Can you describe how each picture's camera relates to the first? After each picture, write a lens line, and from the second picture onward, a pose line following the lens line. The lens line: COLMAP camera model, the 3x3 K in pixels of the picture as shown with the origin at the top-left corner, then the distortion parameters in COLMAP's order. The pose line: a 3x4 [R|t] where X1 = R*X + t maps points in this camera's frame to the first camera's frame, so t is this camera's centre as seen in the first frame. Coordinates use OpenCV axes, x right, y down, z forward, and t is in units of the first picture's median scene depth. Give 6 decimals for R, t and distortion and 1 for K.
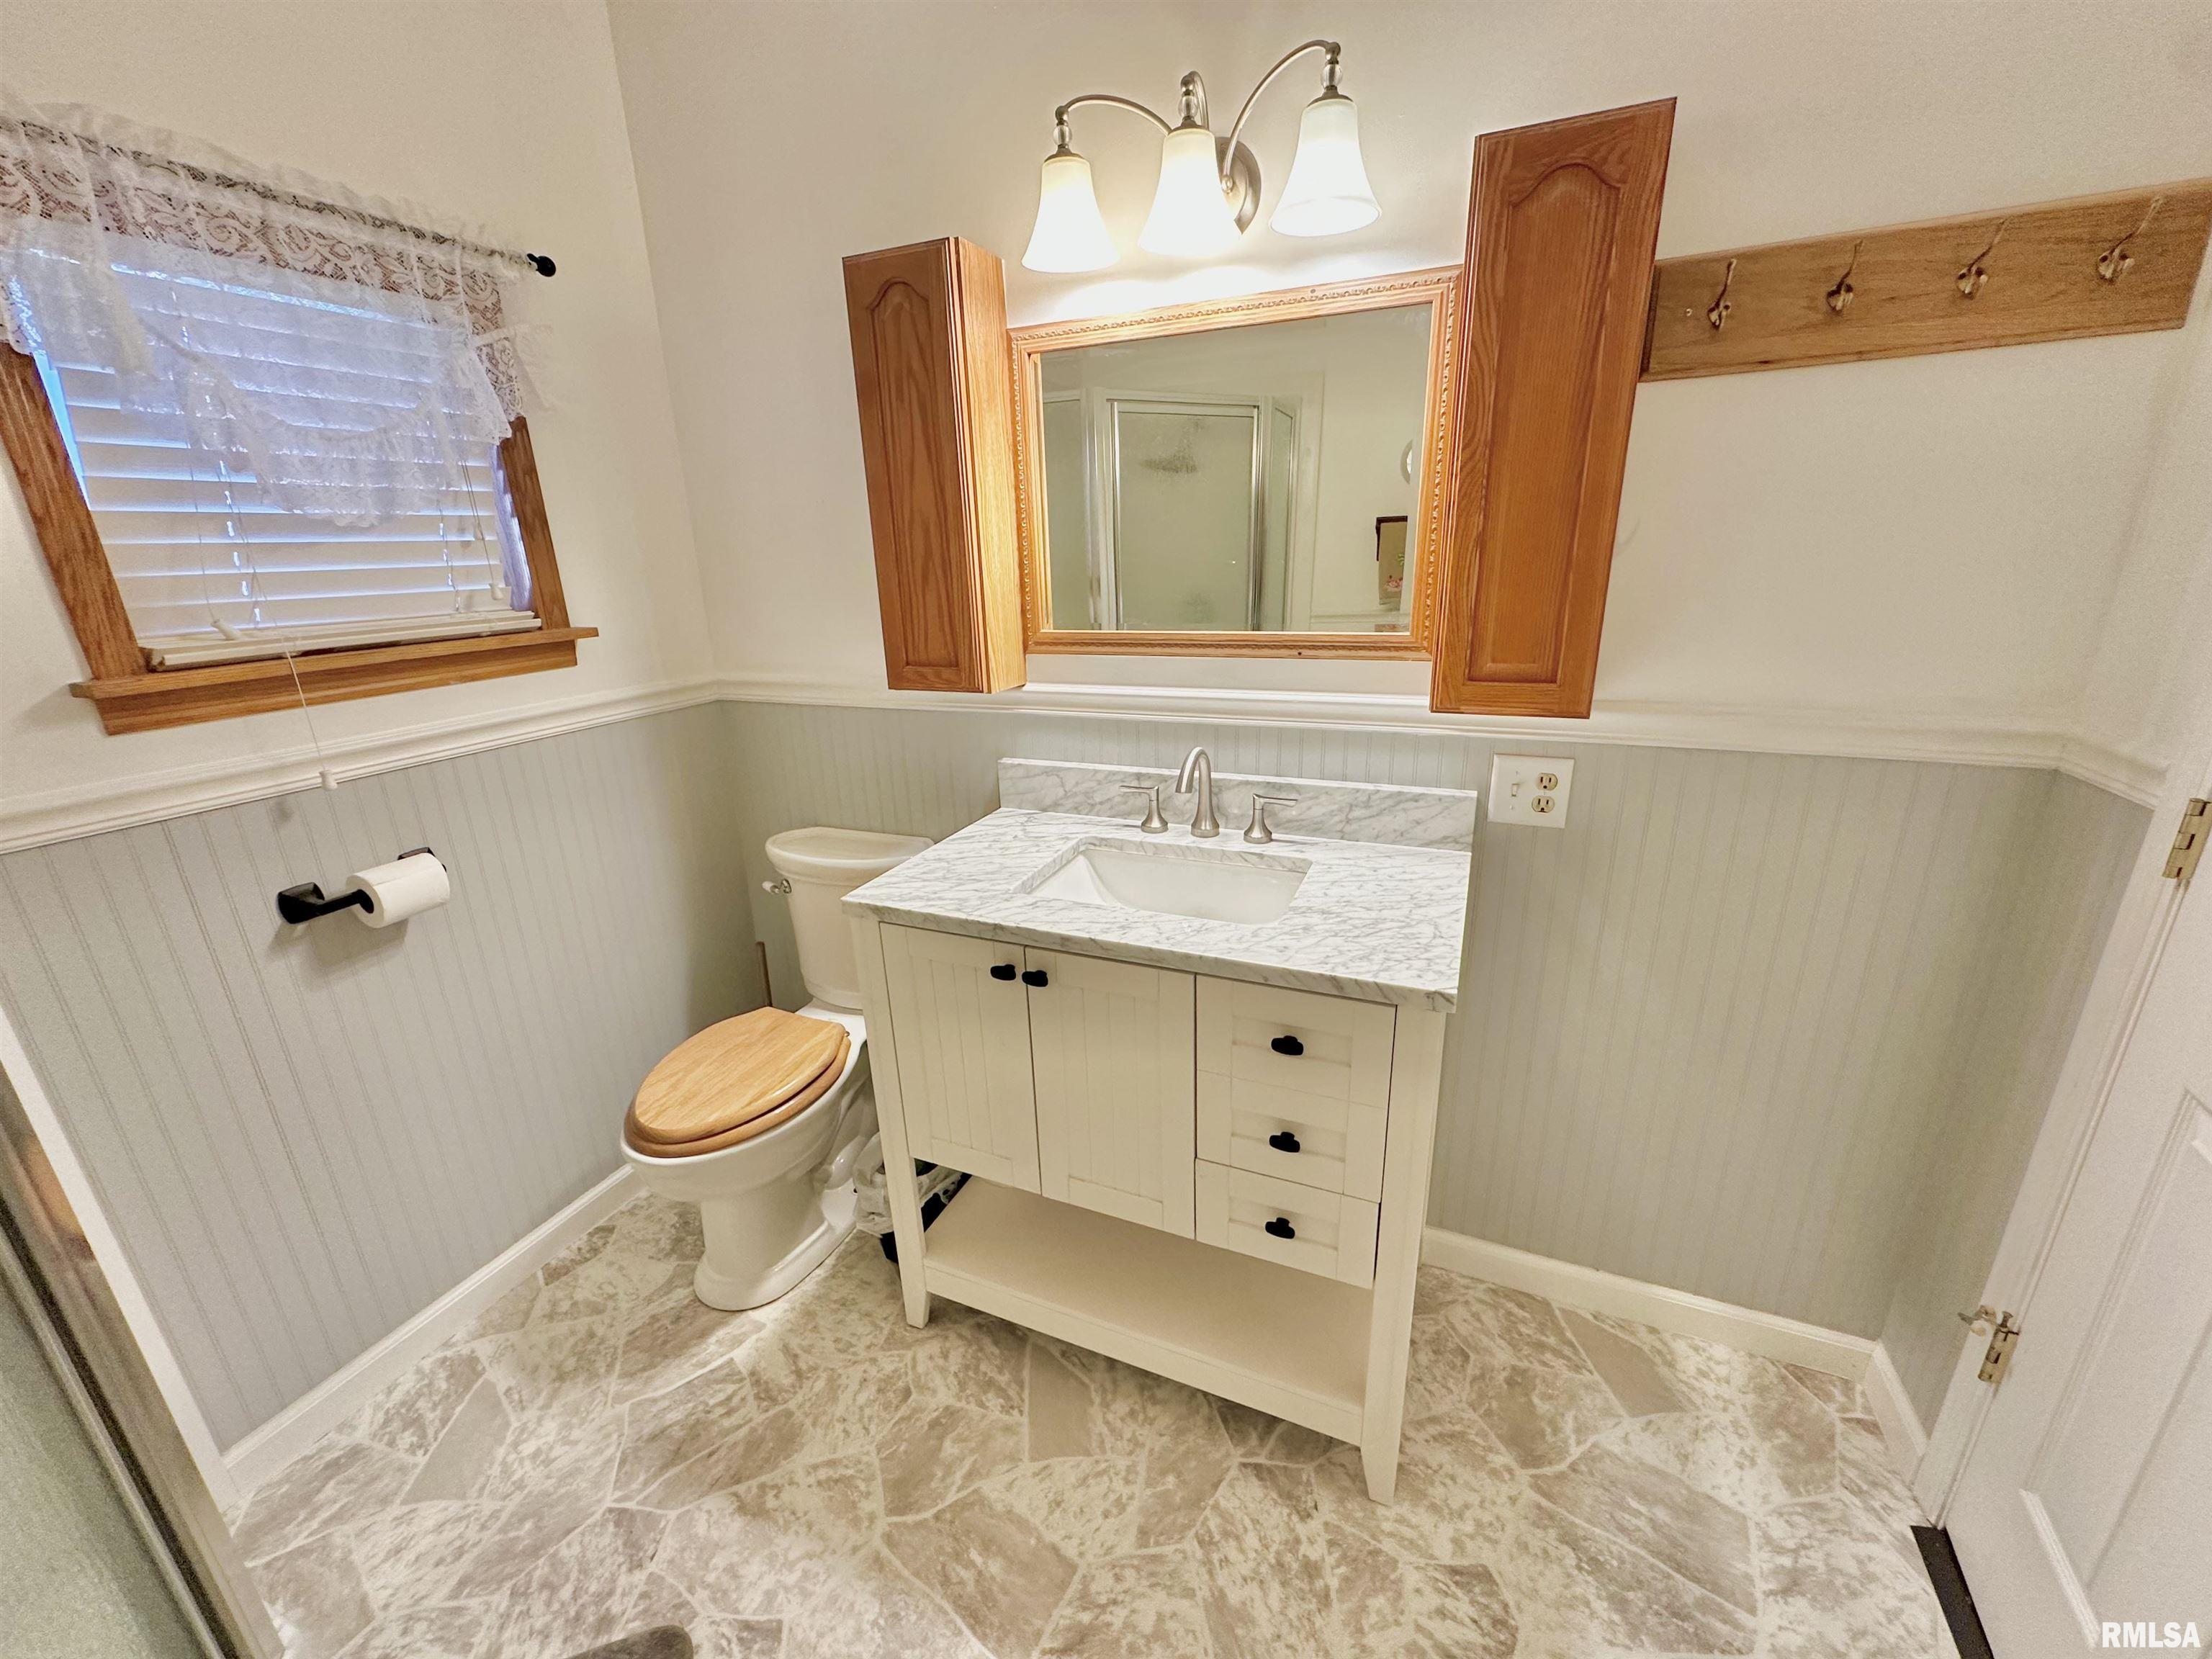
lens RADIAL K [[884.1, 0, 1102.7], [0, 884.1, 831.1], [0, 0, 1]] dist [-0.003174, 0.000619]
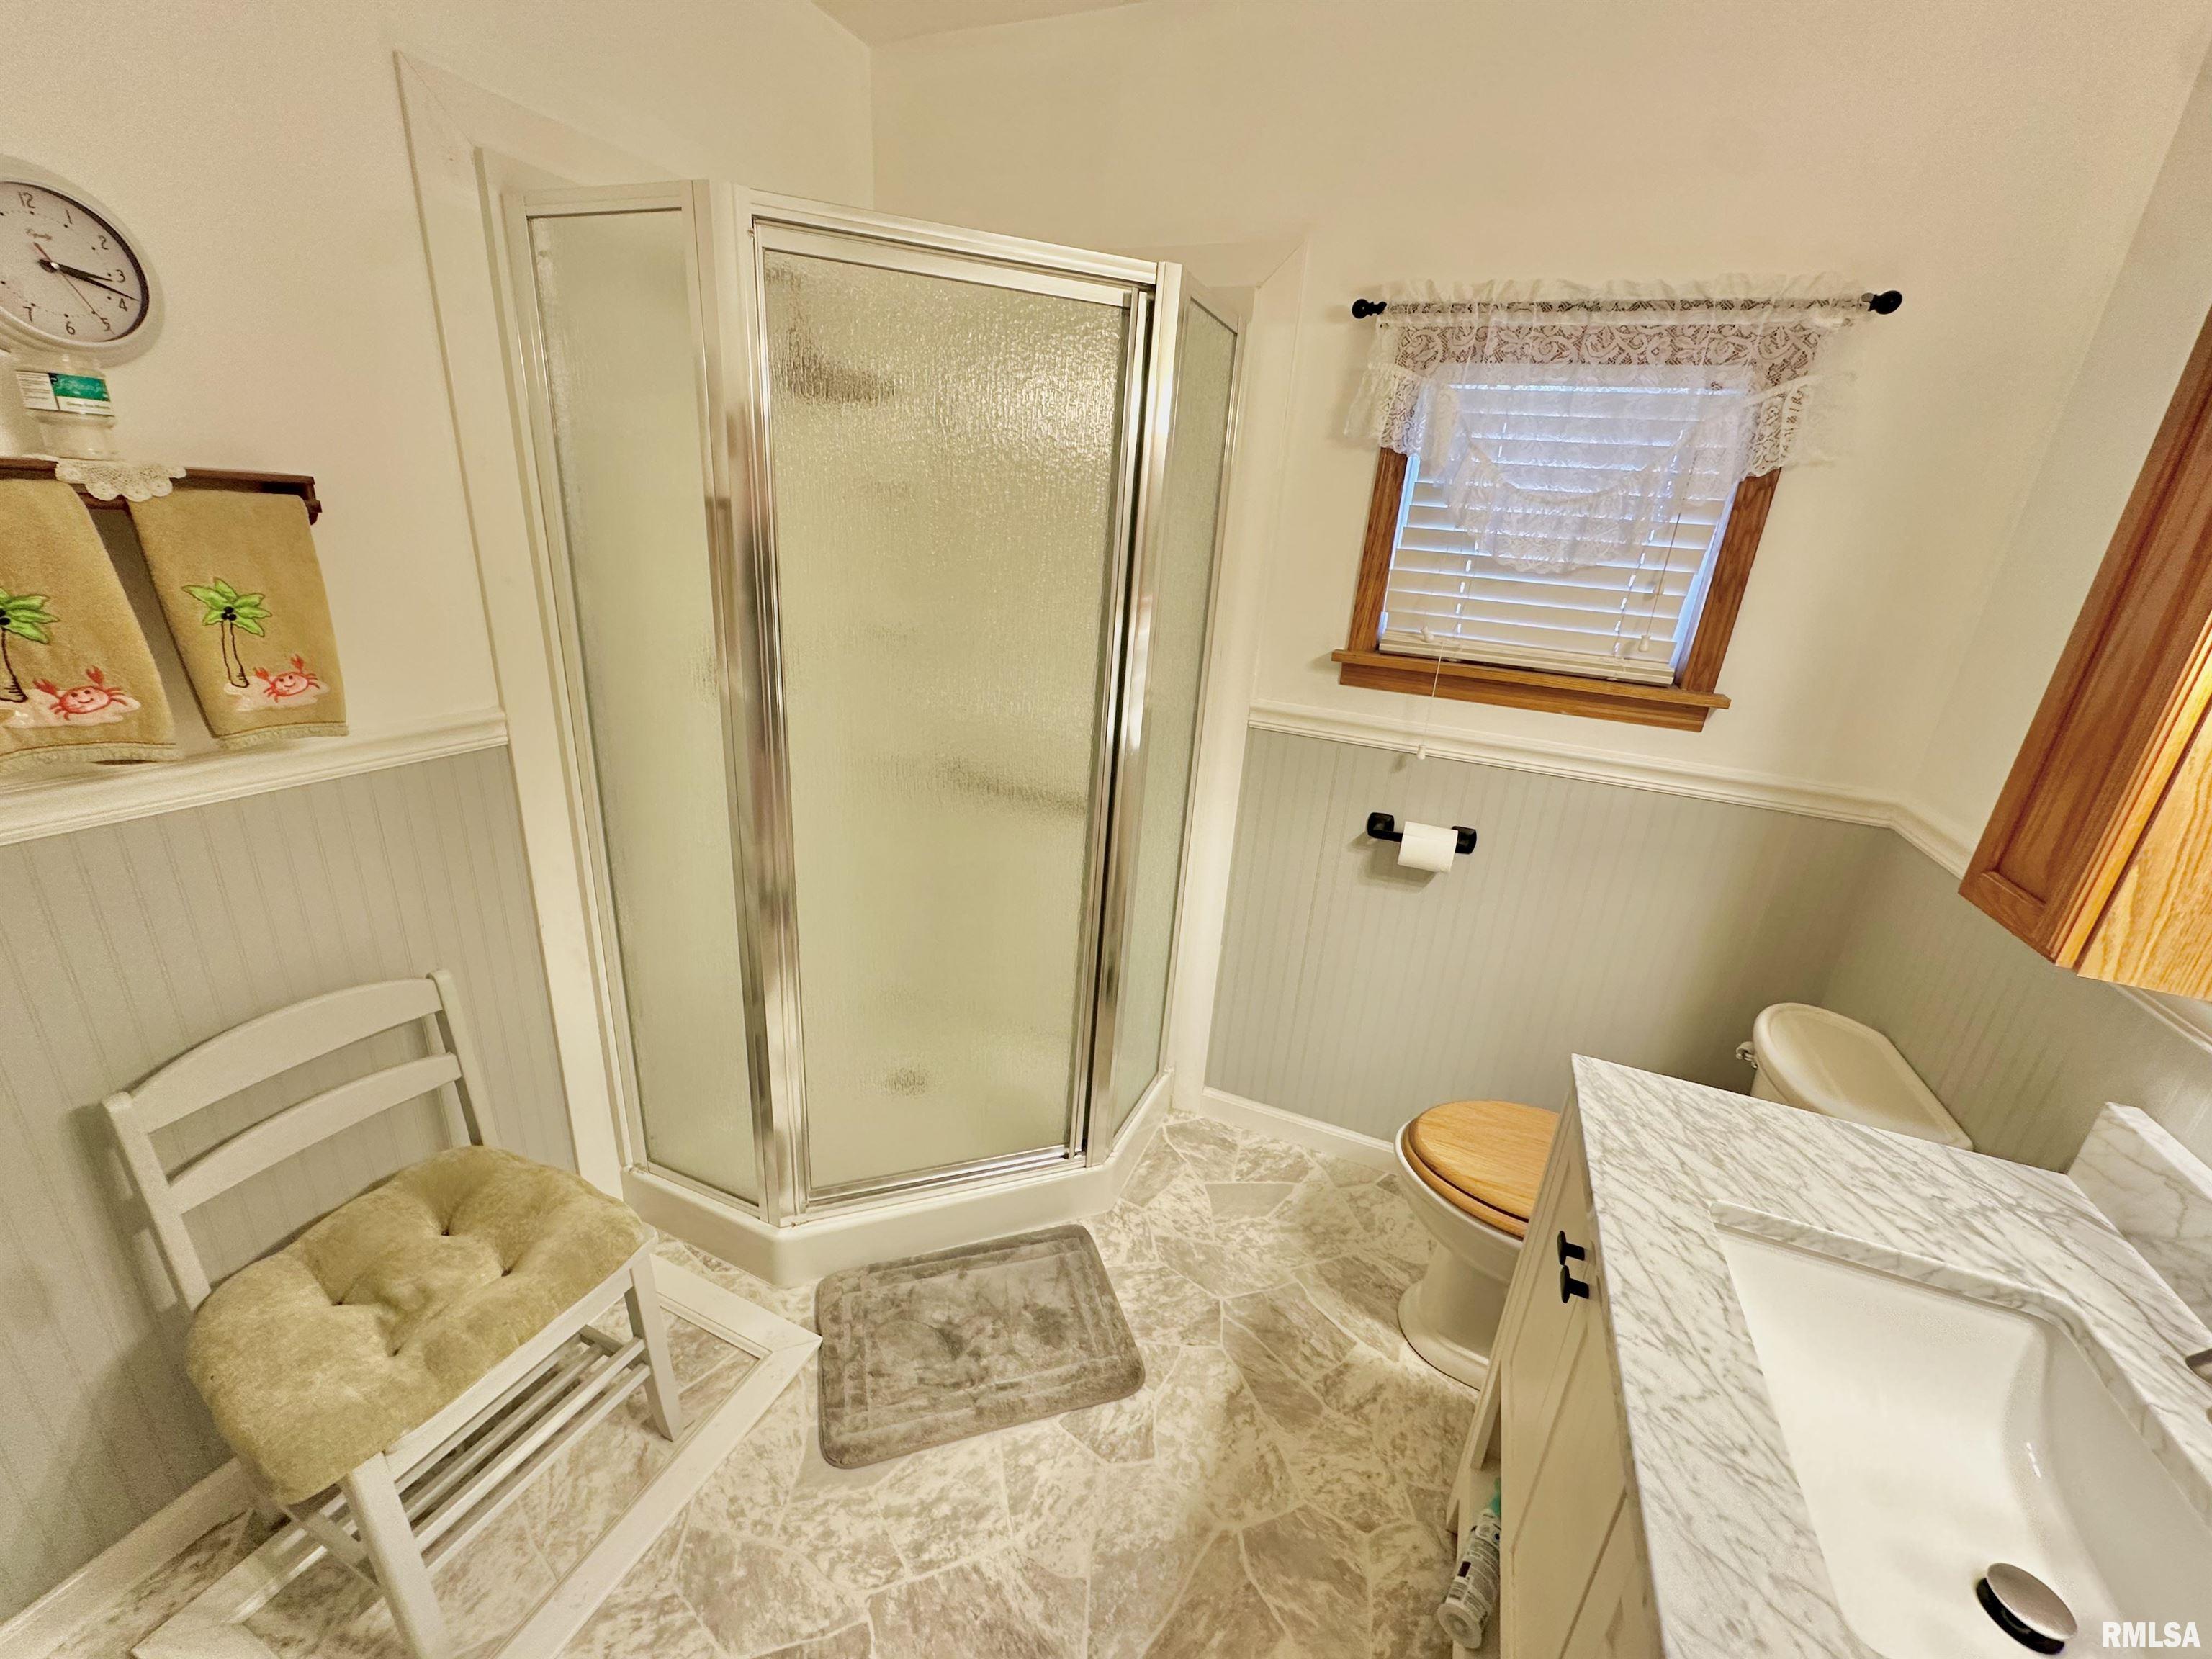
lens RADIAL K [[884.1, 0, 1107.7], [0, 884.1, 832.4], [0, 0, 1]] dist [-0.003174, 0.000619]
pose [[0.009451, 0.370253, -0.928883, 0.387010], [-0.378435, 0.861156, 0.339406, -0.214021], [0.925579, 0.348314, 0.148256, 0.376596]]
